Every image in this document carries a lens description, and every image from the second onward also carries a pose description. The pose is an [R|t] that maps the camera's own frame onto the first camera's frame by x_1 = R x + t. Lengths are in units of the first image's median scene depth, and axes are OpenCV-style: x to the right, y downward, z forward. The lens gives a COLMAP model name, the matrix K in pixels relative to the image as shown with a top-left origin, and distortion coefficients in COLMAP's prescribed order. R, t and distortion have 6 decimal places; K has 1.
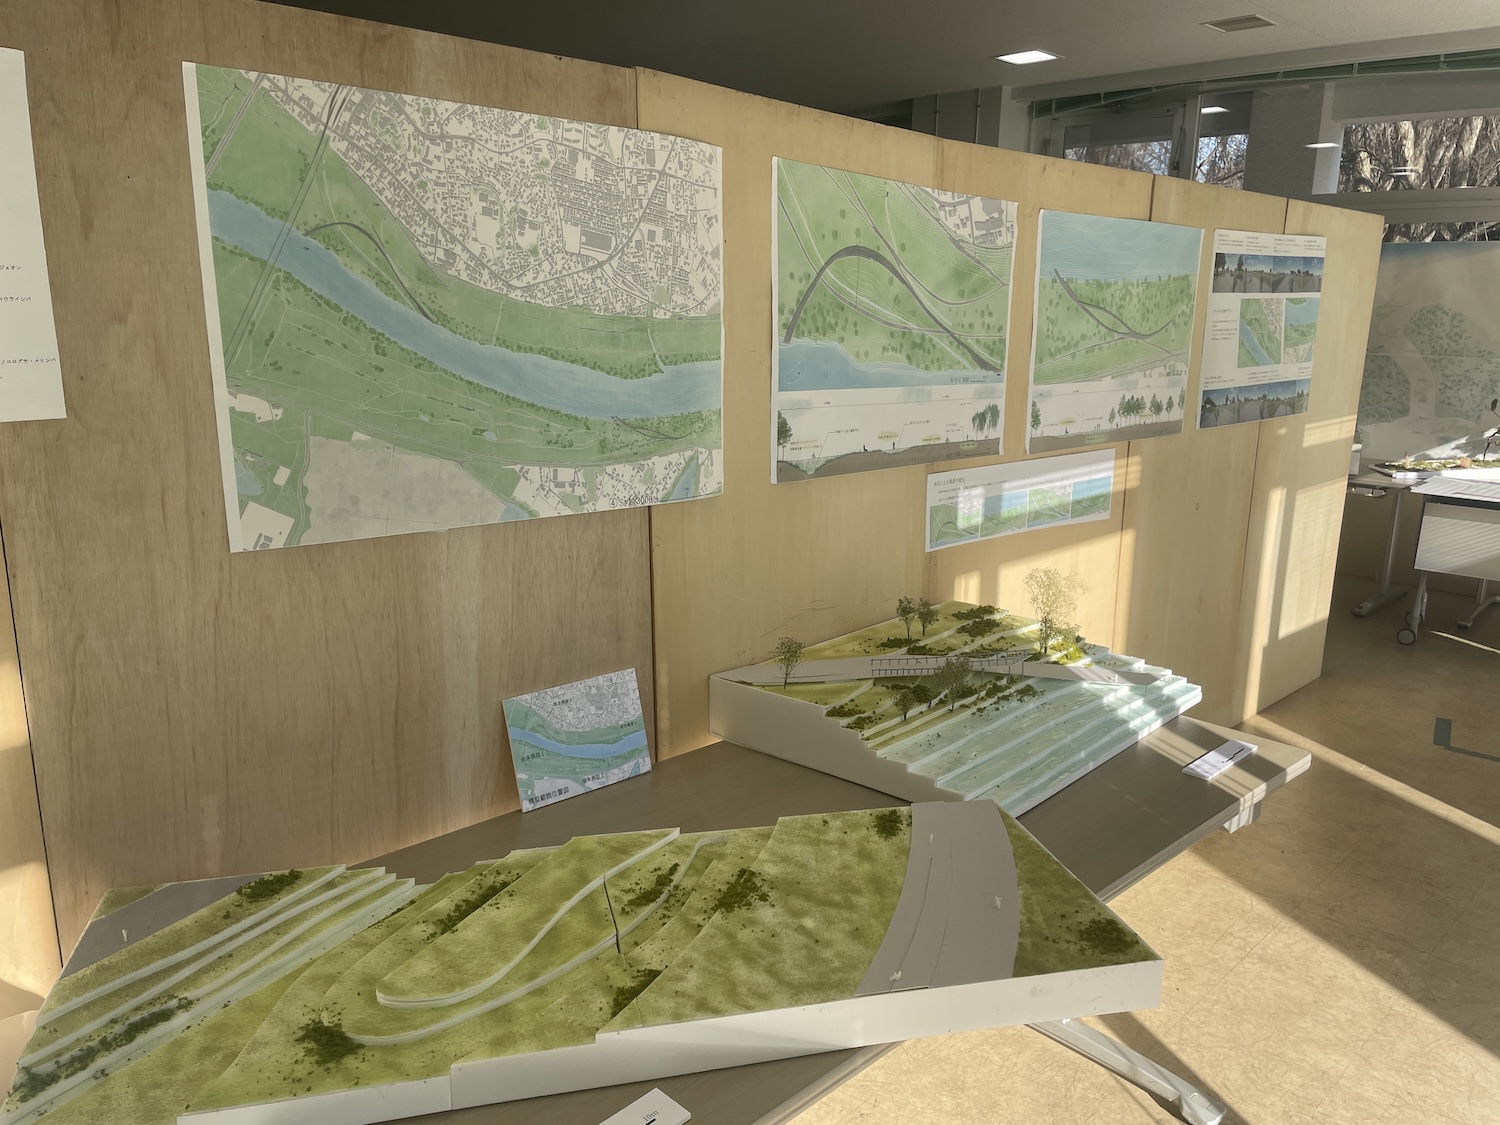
lens RADIAL K [[1127.9, 0, 750.0], [0, 1127.9, 562.5], [0, 0, 1]] dist [0.073366, -0.111269]
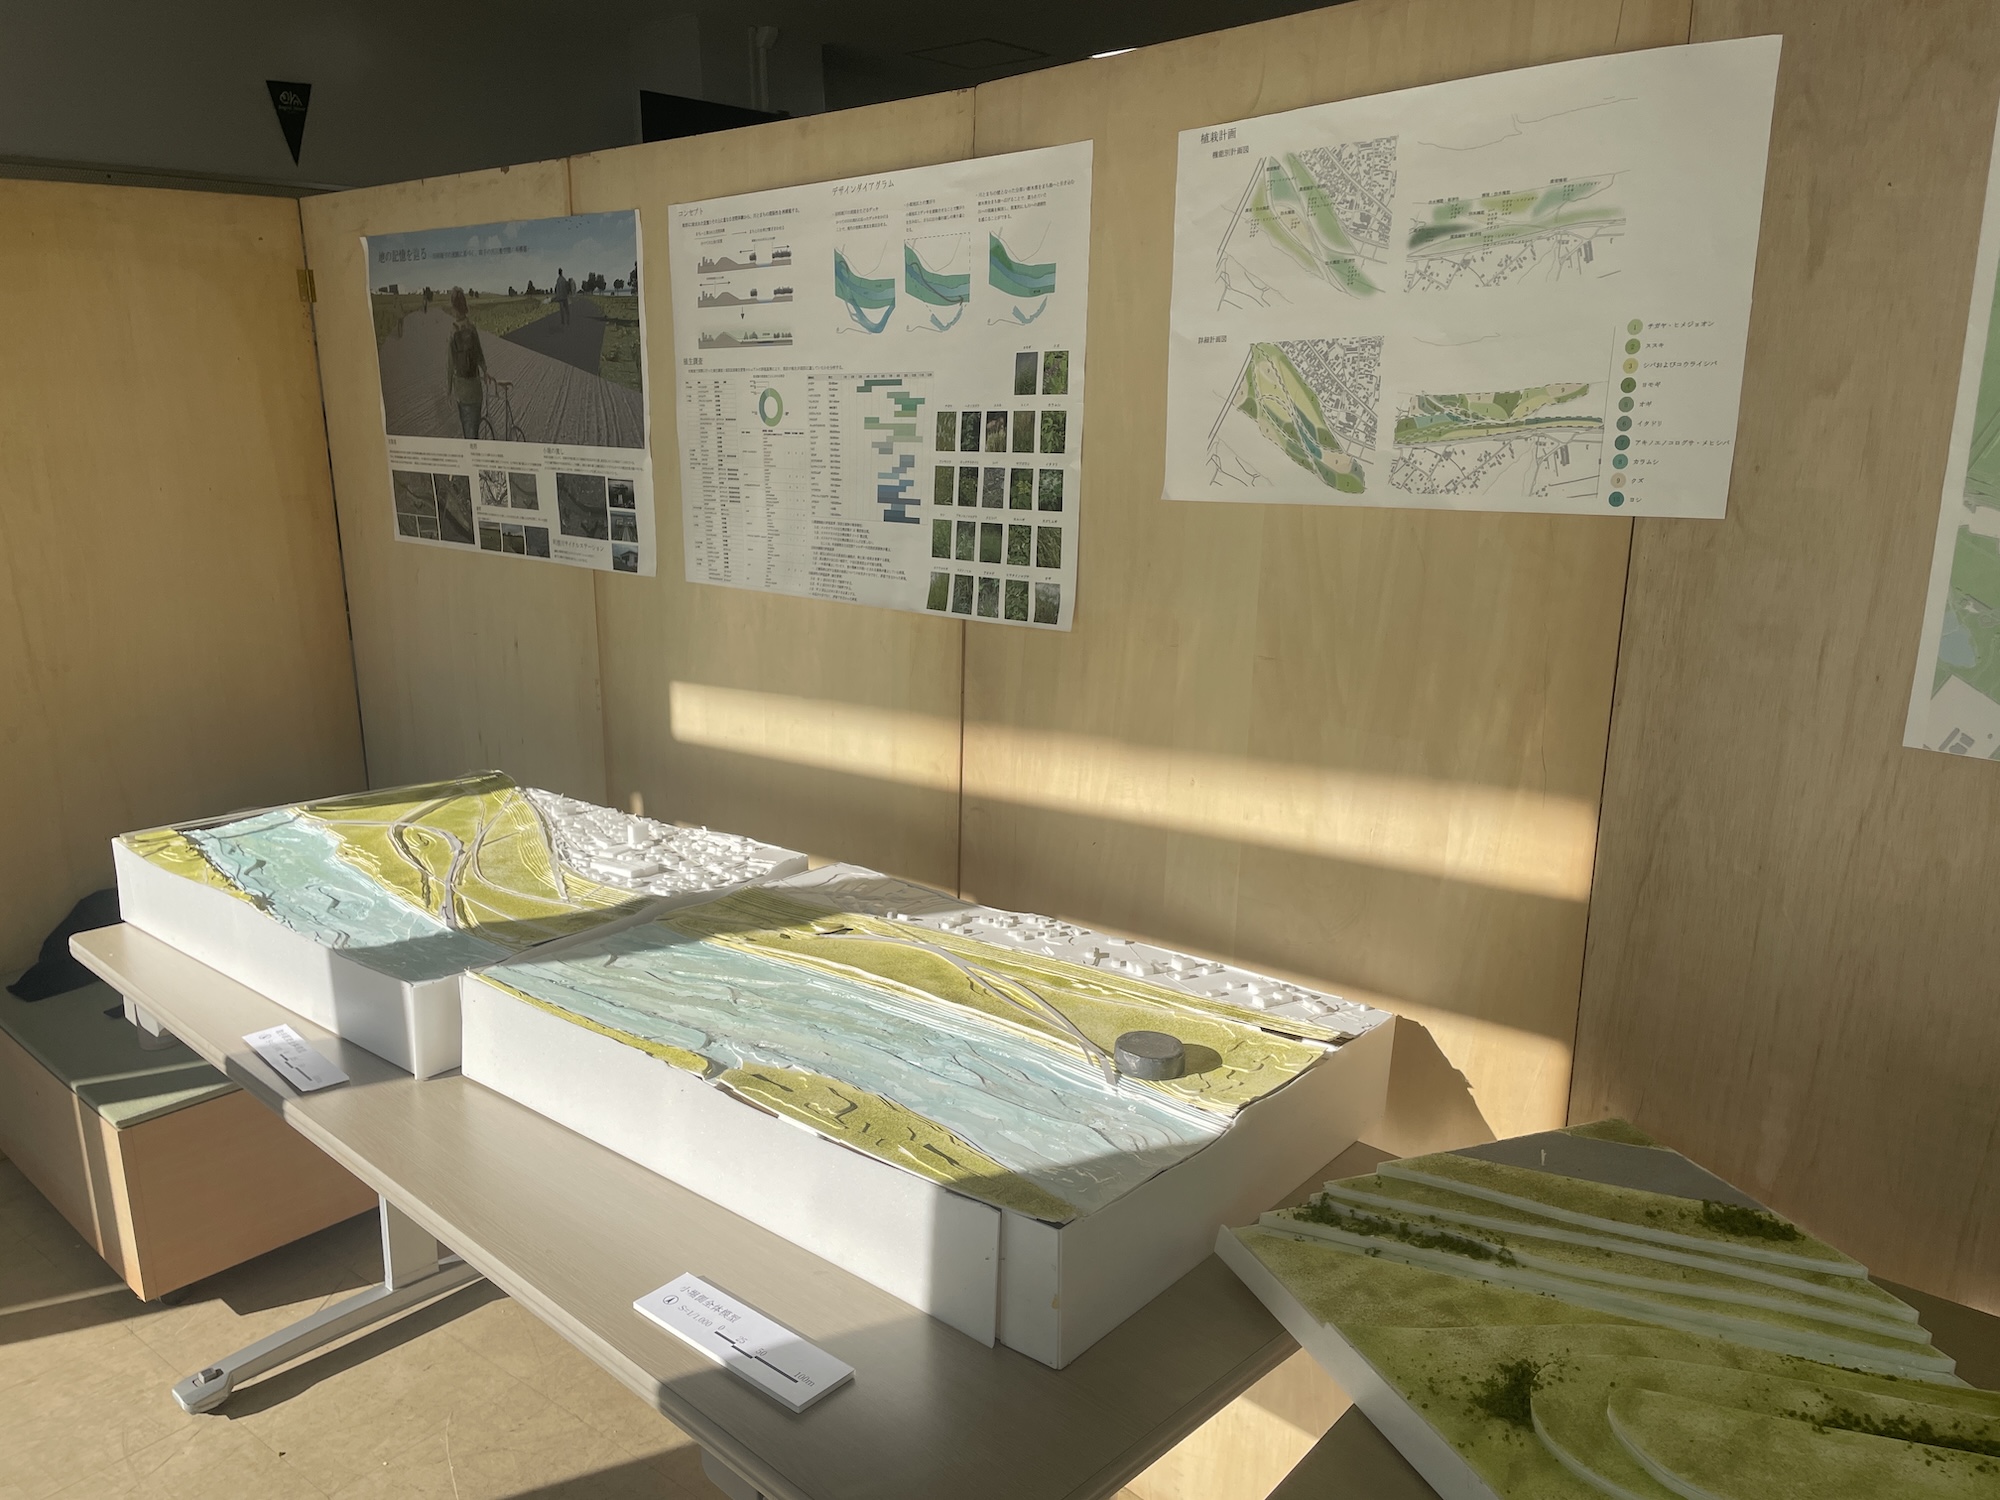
lens RADIAL K [[1503.9, 0, 1000.0], [0, 1503.9, 750.0], [0, 0, 1]] dist [0.073366, -0.111269]
pose [[0.076126, 0.213268, -0.974023, 0.394186], [-0.211305, 0.958121, 0.193272, -0.072643], [0.974451, 0.191103, 0.118003, 0.434220]]
